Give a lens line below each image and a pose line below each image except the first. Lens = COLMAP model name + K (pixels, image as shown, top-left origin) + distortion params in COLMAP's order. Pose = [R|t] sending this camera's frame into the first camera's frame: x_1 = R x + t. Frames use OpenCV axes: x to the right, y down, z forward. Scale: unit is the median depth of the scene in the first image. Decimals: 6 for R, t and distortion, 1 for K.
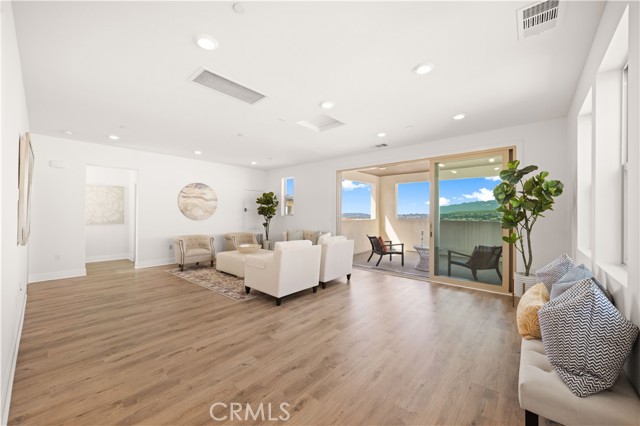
lens RADIAL K [[244.6, 0, 322.2], [0, 244.6, 211.6], [0, 0, 1]] dist [-0.002323, -0.000064]
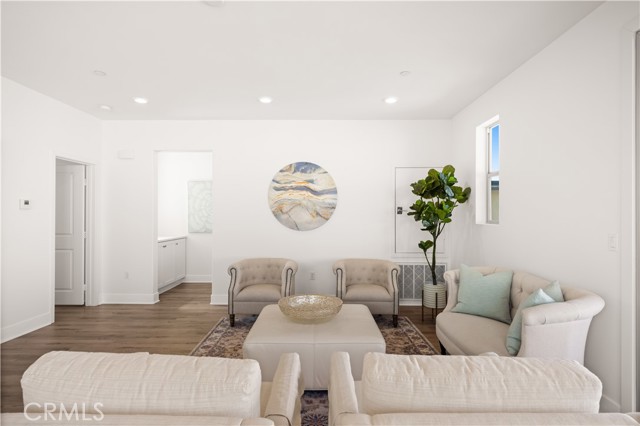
lens RADIAL K [[347.3, 0, 317.4], [0, 347.3, 214.4], [0, 0, 1]] dist [0.004562, -0.000600]
pose [[0.650833, -0.008465, -0.759174, 0.099634], [0.006560, 0.999963, -0.005526, 0.003555], [0.759193, -0.001383, 0.650865, 0.512605]]
